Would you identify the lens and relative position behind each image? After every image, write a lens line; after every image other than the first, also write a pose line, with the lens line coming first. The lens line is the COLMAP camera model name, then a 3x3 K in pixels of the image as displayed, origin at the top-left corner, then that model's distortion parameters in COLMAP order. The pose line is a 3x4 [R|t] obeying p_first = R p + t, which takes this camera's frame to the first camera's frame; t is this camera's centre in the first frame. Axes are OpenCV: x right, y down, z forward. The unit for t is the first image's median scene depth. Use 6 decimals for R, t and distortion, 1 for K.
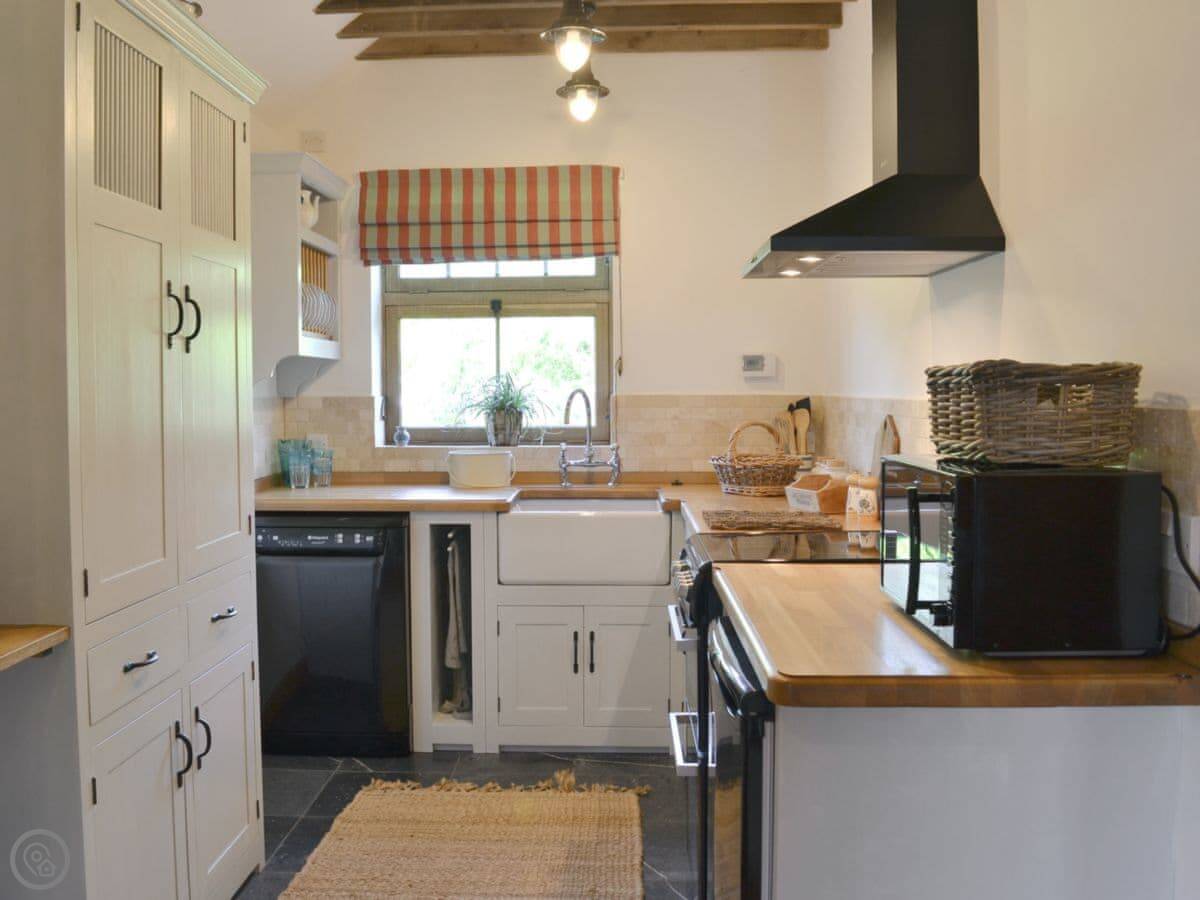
lens RADIAL K [[1104.4, 0, 567.7], [0, 1104.4, 447.9], [0, 0, 1]] dist [-0.080787, 0.004940]
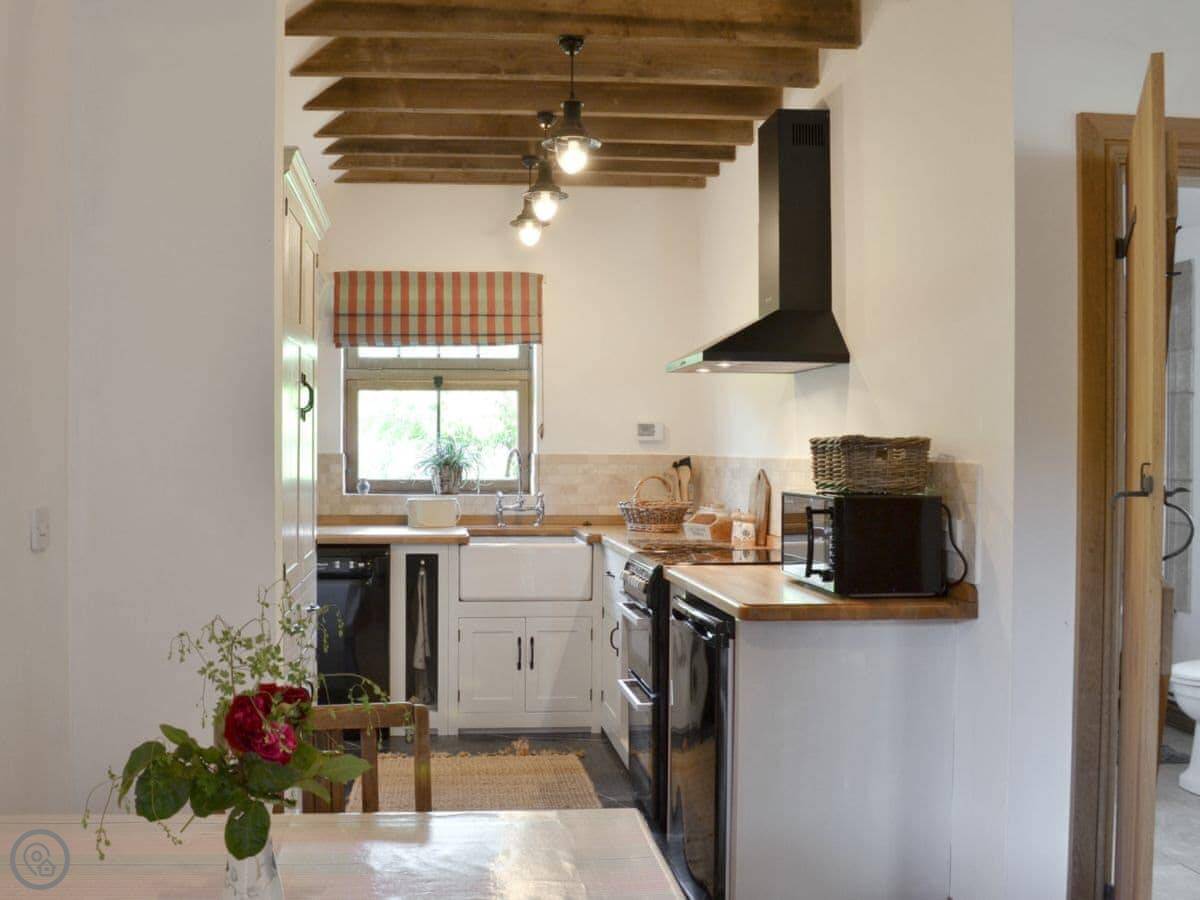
lens RADIAL K [[1157.8, 0, 499.4], [0, 1157.8, 455.0], [0, 0, 1]] dist [-0.093347, -0.003298]
pose [[0.993472, 0.007930, 0.113799, -0.155712], [-0.002447, 0.998833, -0.048238, 0.017514], [-0.114049, 0.047645, 0.992332, -0.313923]]
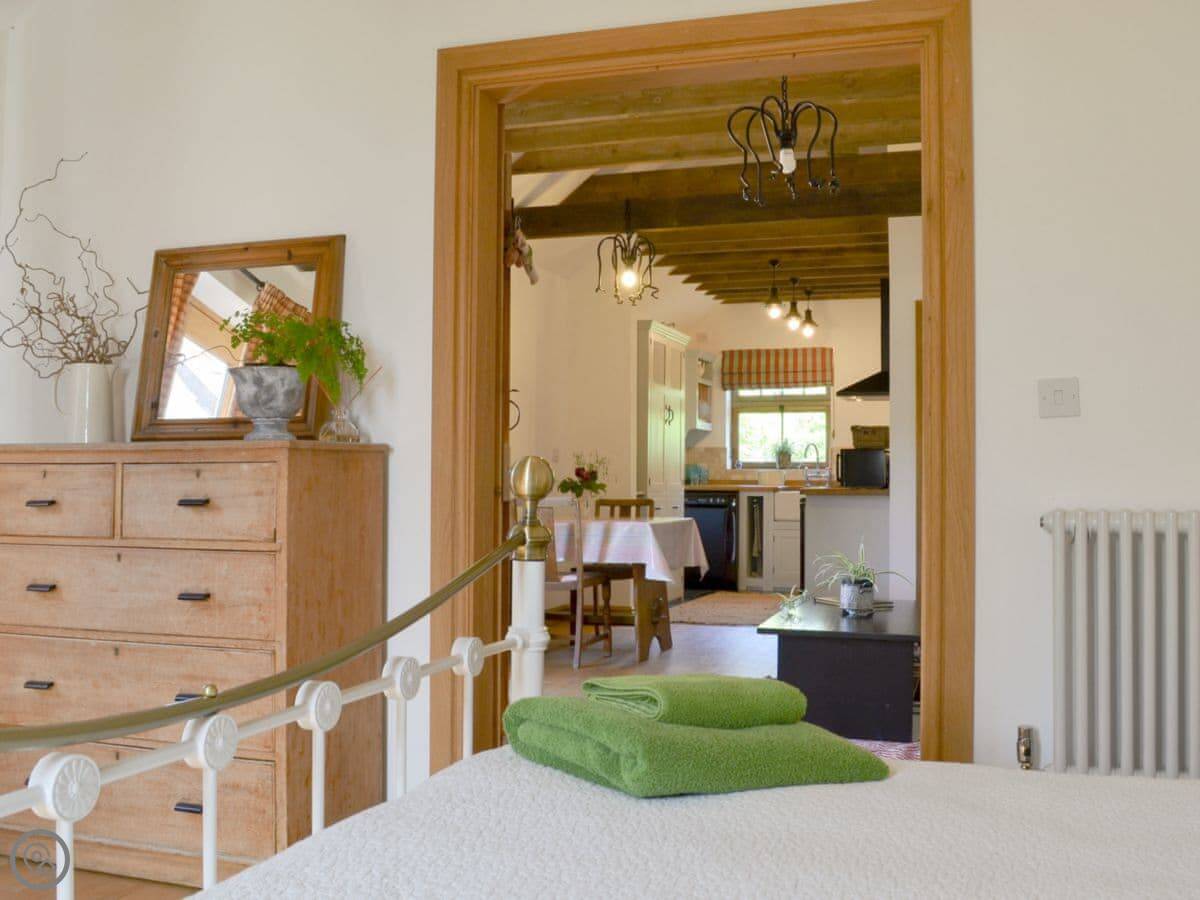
lens RADIAL K [[1216.7, 0, 600.0], [0, 1216.7, 450.0], [0, 0, 1]] dist [-0.091563, 0.001344]
pose [[0.958574, 0.005912, -0.284781, 0.308694], [-0.028490, 0.996761, -0.075203, 0.165621], [0.283414, 0.080201, 0.955638, -1.577874]]
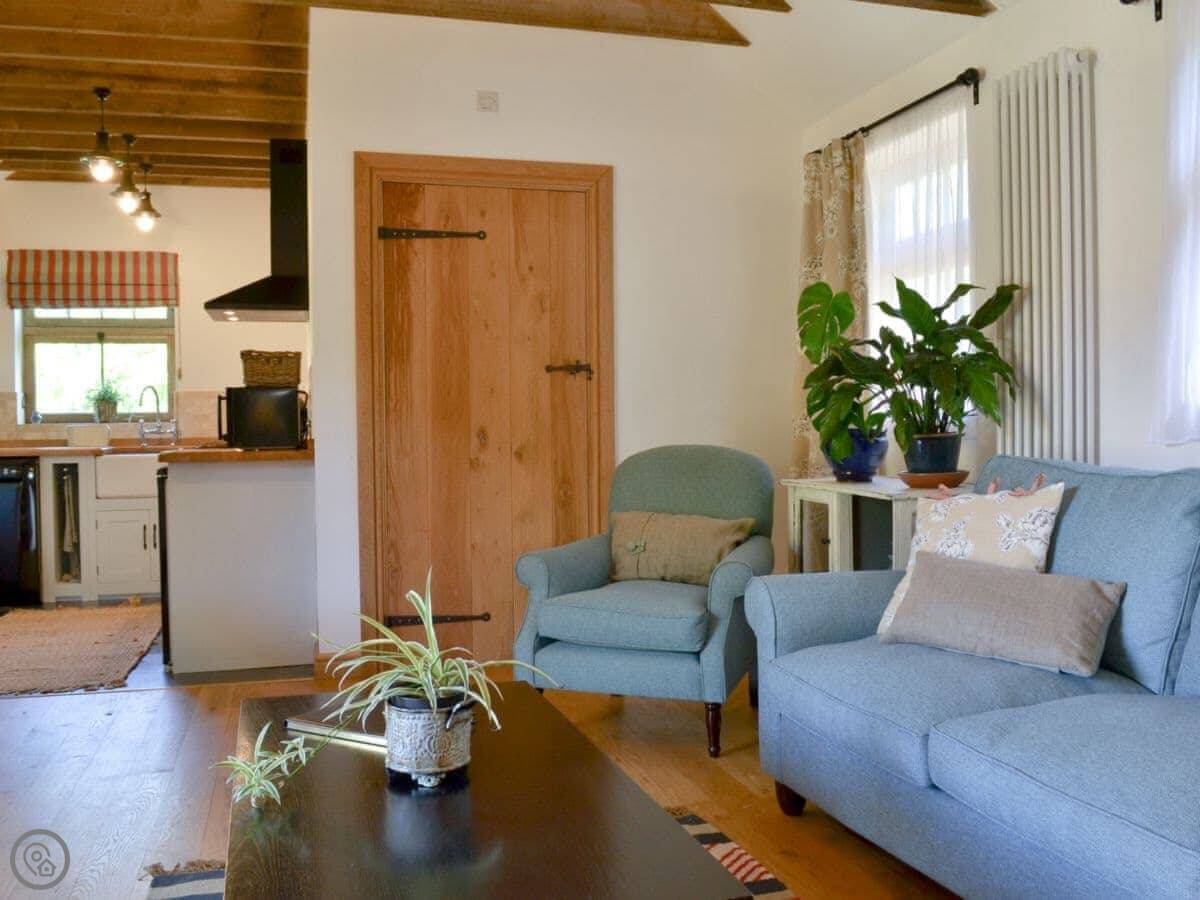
lens RADIAL K [[1122.7, 0, 646.9], [0, 1122.7, 447.5], [0, 0, 1]] dist [-0.078864, 0.007318]
pose [[0.940894, -0.009842, 0.338559, 0.147519], [0.024578, 0.998926, -0.039267, 0.121302], [-0.337809, 0.045268, 0.940126, -0.804362]]
